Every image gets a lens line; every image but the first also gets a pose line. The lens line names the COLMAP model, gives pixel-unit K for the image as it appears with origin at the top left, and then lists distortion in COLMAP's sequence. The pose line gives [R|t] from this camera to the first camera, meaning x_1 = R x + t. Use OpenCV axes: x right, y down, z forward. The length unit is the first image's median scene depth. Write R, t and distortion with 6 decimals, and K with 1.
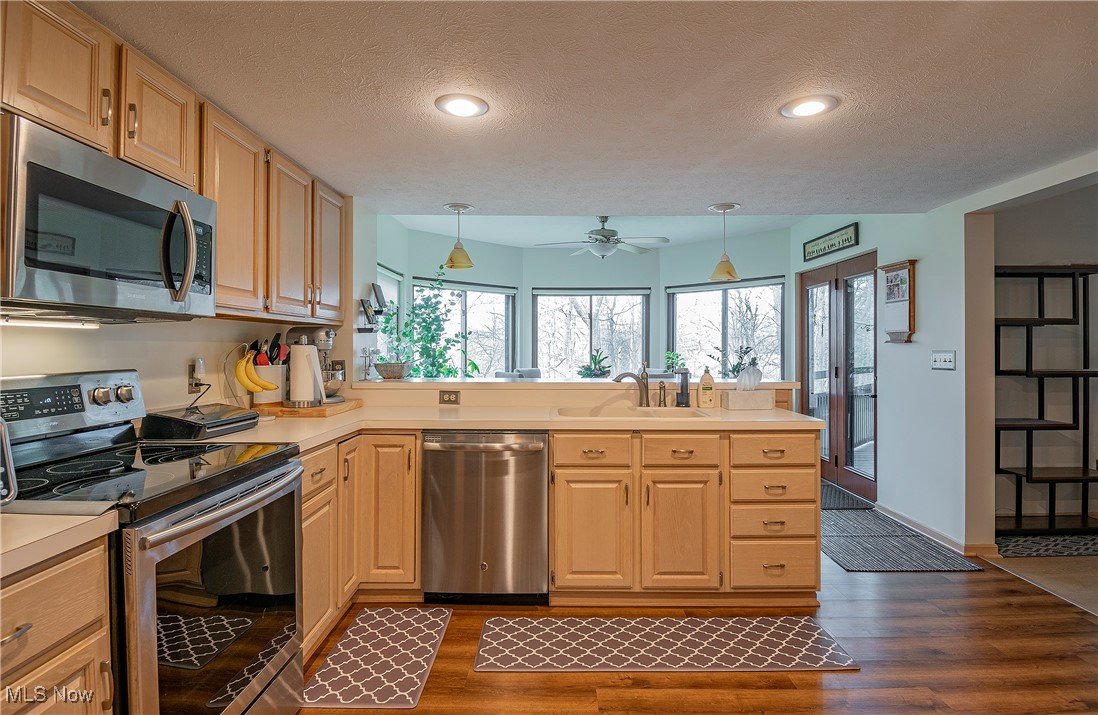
lens RADIAL K [[569.3, 0, 555.1], [0, 569.3, 348.3], [0, 0, 1]] dist [-0.001009, -0.002138]
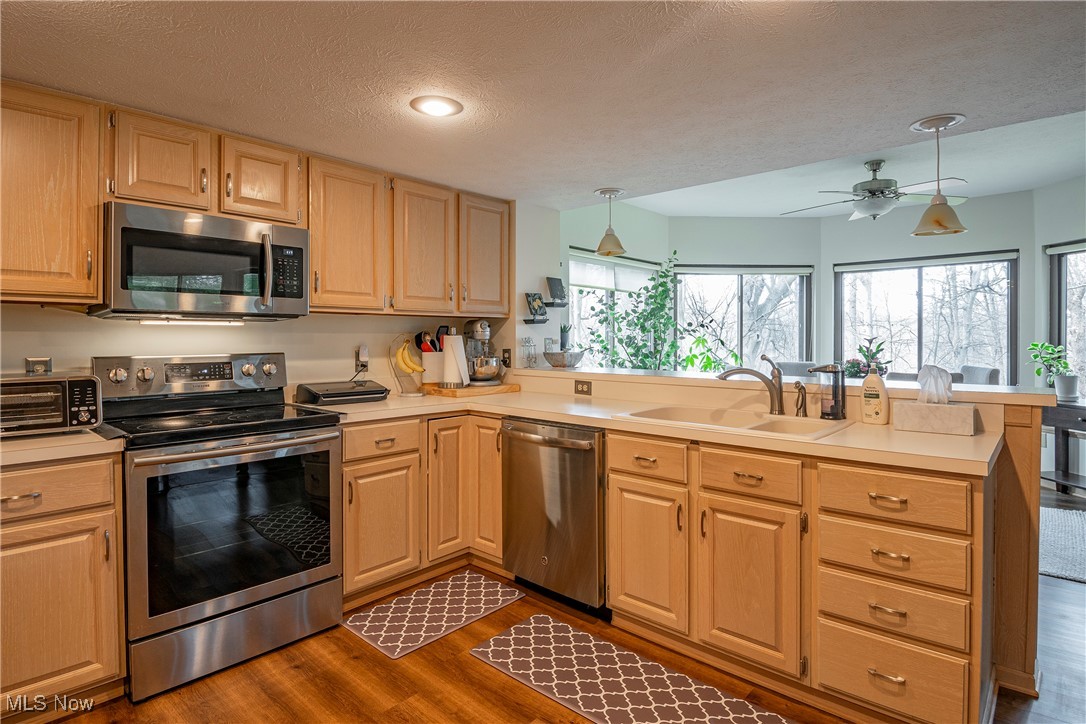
lens RADIAL K [[569.5, 0, 535.6], [0, 569.5, 345.2], [0, 0, 1]] dist [0.013343, -0.021826]
pose [[0.741568, 0.006807, -0.670843, 0.511647], [0.001274, 0.999932, 0.011555, 0.001140], [0.670876, -0.009424, 0.741510, 0.259605]]
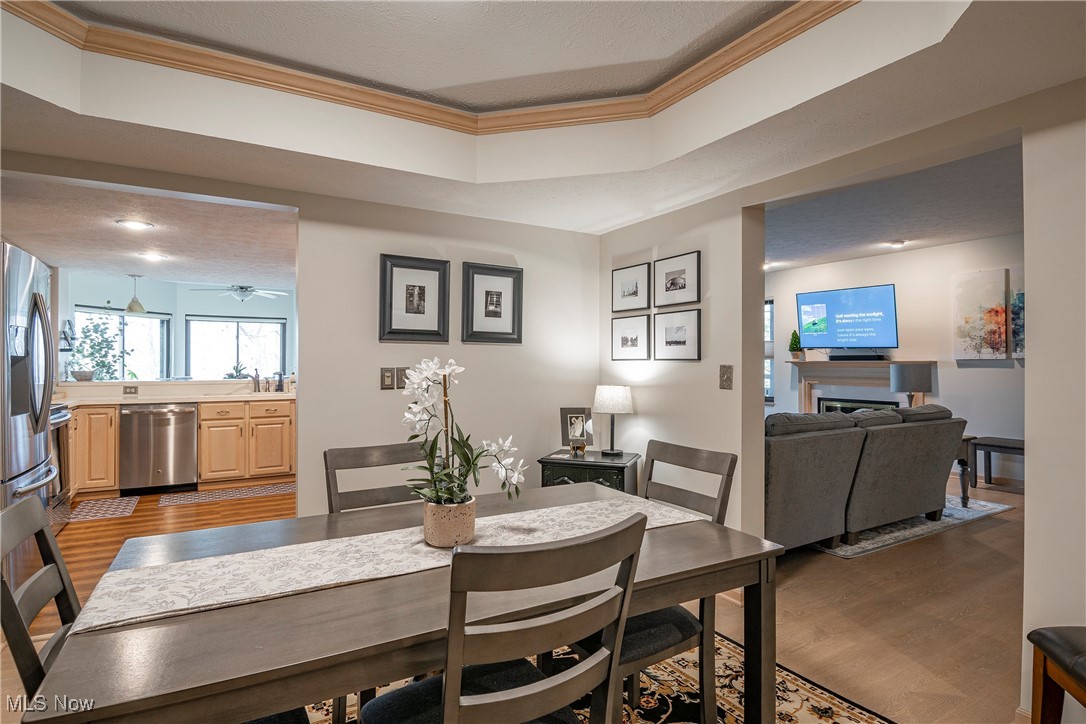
lens RADIAL K [[569.5, 0, 546.2], [0, 569.5, 360.3], [0, 0, 1]] dist [0.013343, -0.021826]
pose [[0.863242, 0.003580, 0.504778, 0.033427], [-0.001018, 0.999985, -0.005352, 0.005577], [-0.504789, 0.004106, 0.863233, -1.353915]]
